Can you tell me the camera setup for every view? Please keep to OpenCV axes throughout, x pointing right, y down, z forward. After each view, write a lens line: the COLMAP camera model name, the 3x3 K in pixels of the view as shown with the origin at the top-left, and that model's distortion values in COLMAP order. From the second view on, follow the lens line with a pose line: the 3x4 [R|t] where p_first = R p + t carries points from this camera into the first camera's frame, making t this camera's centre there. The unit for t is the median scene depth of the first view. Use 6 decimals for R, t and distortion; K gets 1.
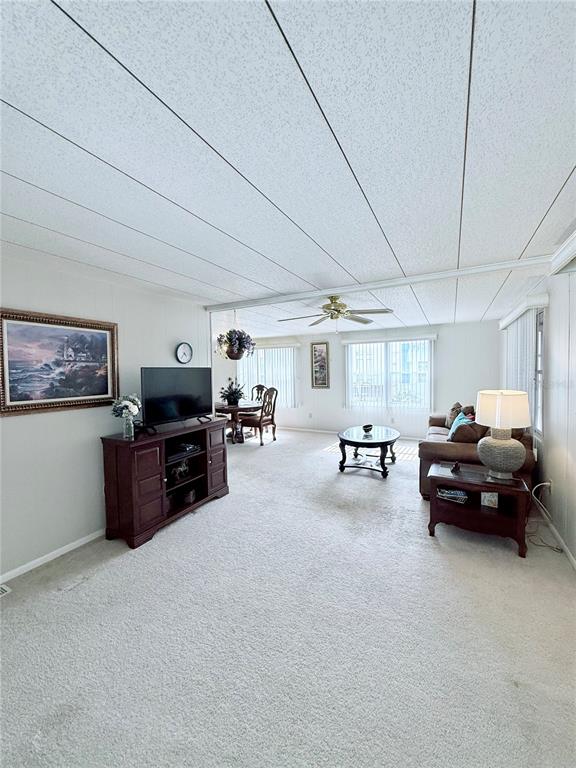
lens RADIAL K [[303.6, 0, 289.9], [0, 303.6, 395.5], [0, 0, 1]] dist [-0.000904, 0.000219]
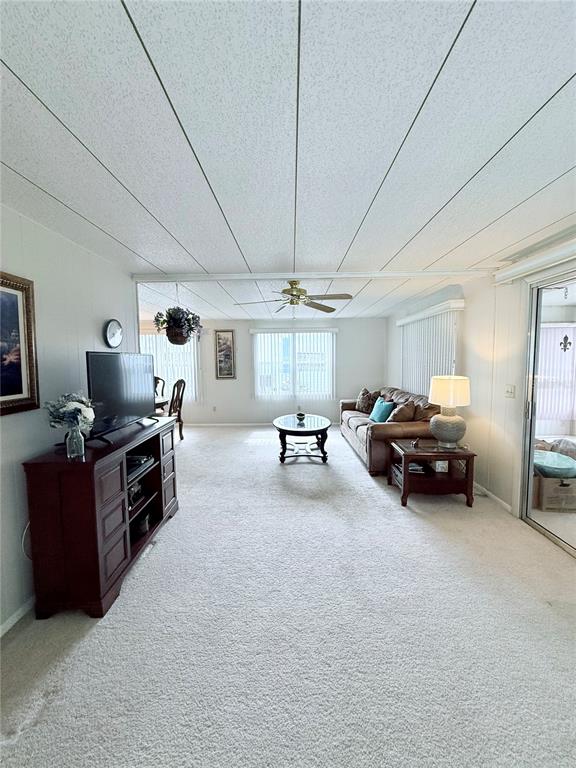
lens RADIAL K [[303.6, 0, 286.0], [0, 303.6, 393.7], [0, 0, 1]] dist [-0.000904, 0.000219]
pose [[0.890490, -0.044853, 0.452786, -0.325270], [0.034402, 0.998918, 0.031296, -0.003301], [-0.453700, -0.012292, 0.891070, 0.158200]]
